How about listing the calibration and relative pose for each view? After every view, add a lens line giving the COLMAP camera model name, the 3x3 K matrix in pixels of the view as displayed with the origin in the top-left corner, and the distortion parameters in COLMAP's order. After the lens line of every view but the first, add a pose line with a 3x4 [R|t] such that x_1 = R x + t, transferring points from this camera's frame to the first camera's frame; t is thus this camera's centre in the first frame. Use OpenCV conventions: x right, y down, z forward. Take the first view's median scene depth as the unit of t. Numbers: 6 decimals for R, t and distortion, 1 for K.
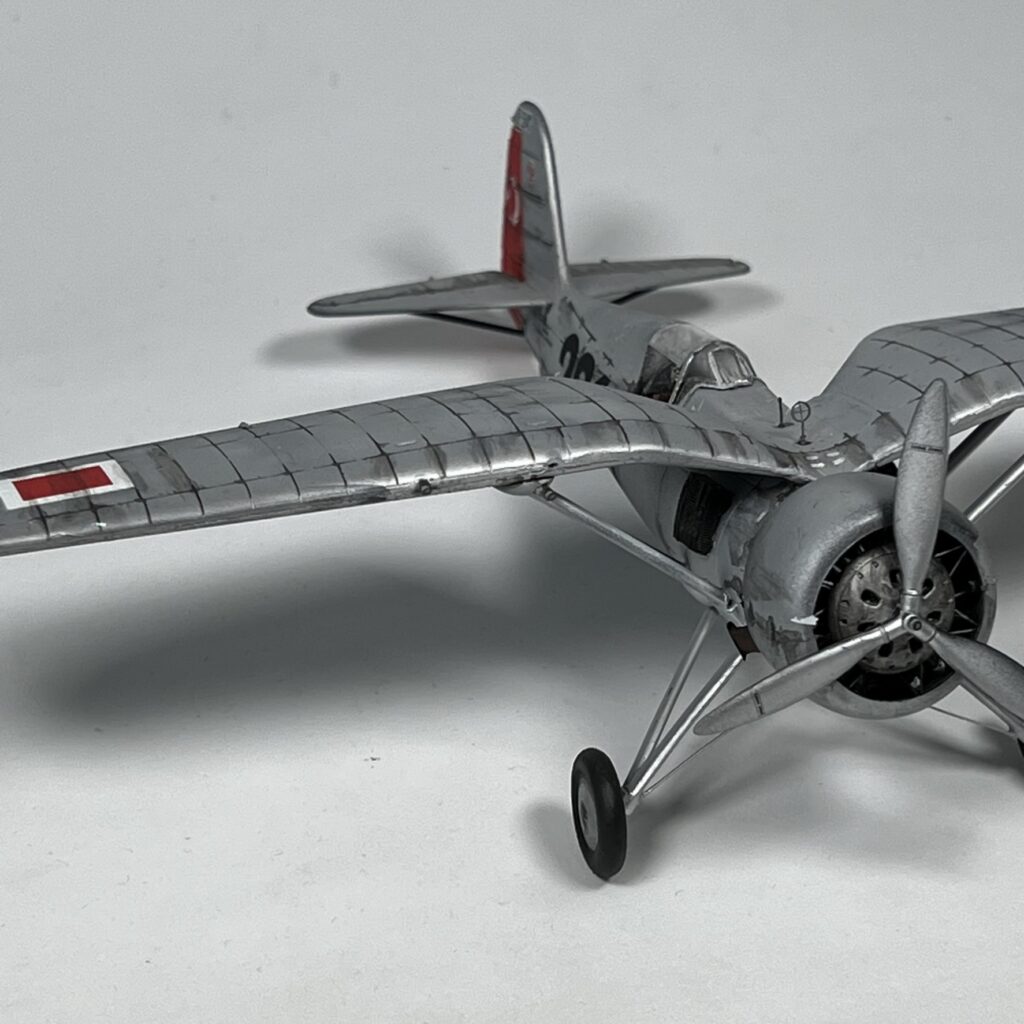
lens RADIAL K [[2982.6, 0, 510.7], [0, 2982.6, 595.9], [0, 0, 1]] dist [0.286563, -0.302313]
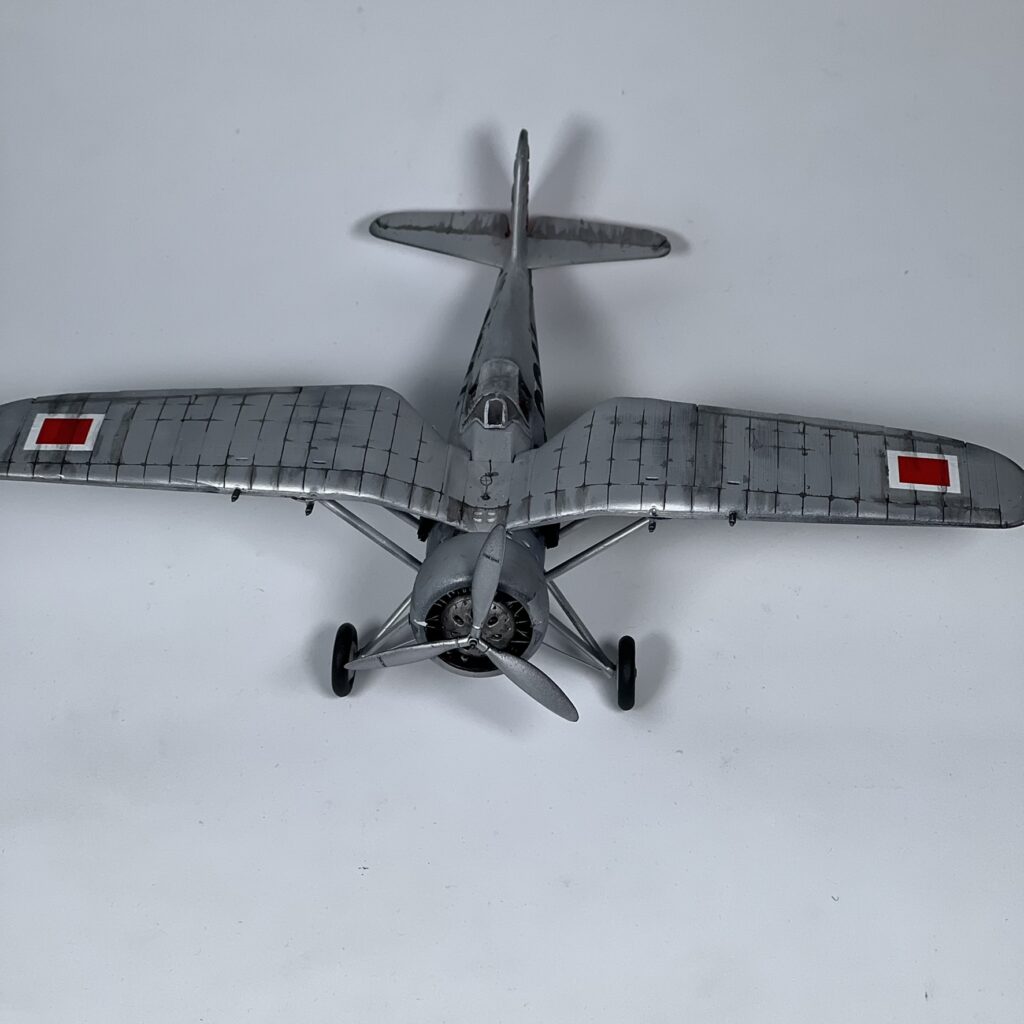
lens RADIAL K [[2968.6, 0, 512.0], [0, 2968.6, 512.0], [0, 0, 1]] dist [-0.633560, 14.917232]
pose [[0.931832, 0.266940, -0.245832, 0.553762], [-0.181269, 0.929248, 0.321931, -0.616292], [0.314375, -0.255423, 0.914291, -0.552842]]
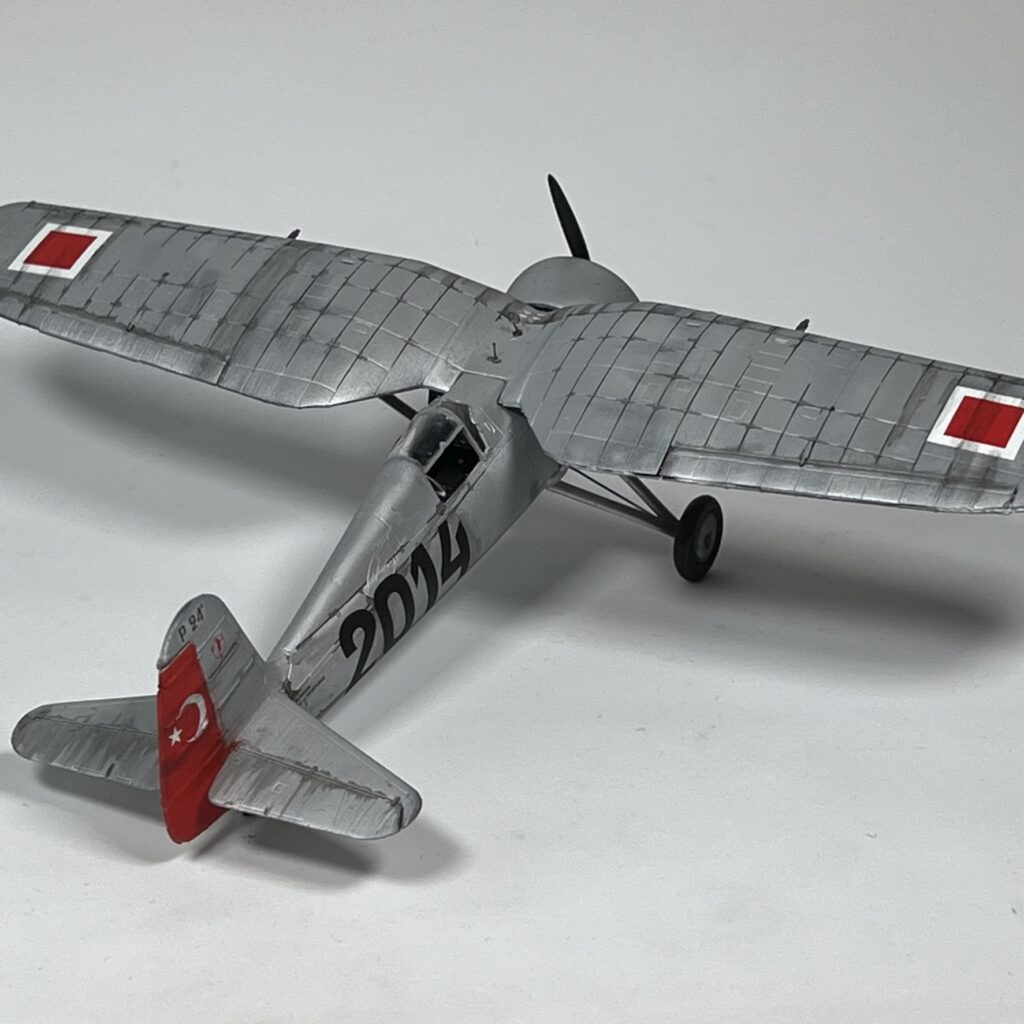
lens RADIAL K [[2982.6, 0, 510.7], [0, 2982.6, 595.9], [0, 0, 1]] dist [0.286563, -0.302313]
pose [[-0.720850, -0.327602, 0.610780, -0.876068], [0.379046, 0.551439, 0.743128, -1.121804], [-0.580258, 0.767198, -0.273329, 1.582300]]
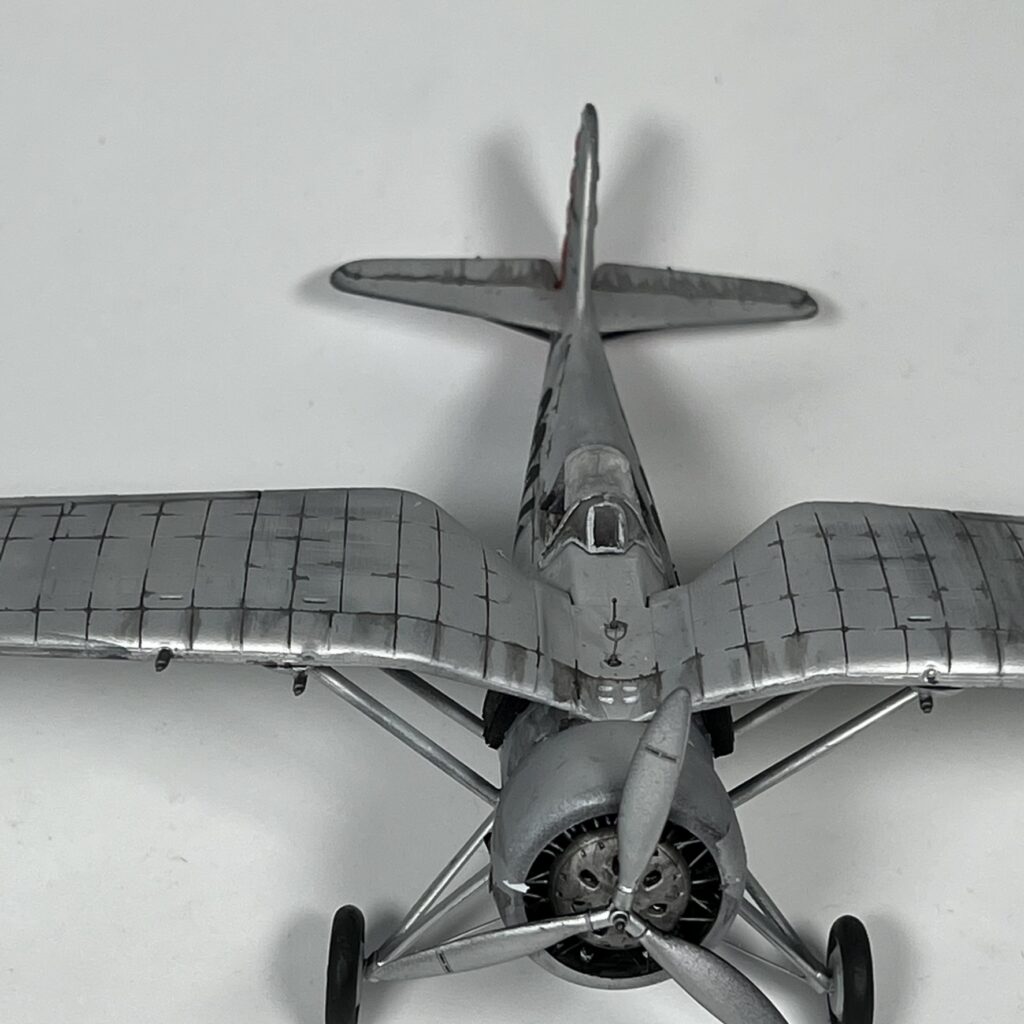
lens RADIAL K [[2982.6, 0, 510.7], [0, 2982.6, 595.9], [0, 0, 1]] dist [0.286563, -0.302313]
pose [[0.955814, 0.225841, -0.188190, 0.251758], [-0.186433, 0.960640, 0.205946, -0.271983], [0.227294, -0.161761, 0.960297, 0.104338]]
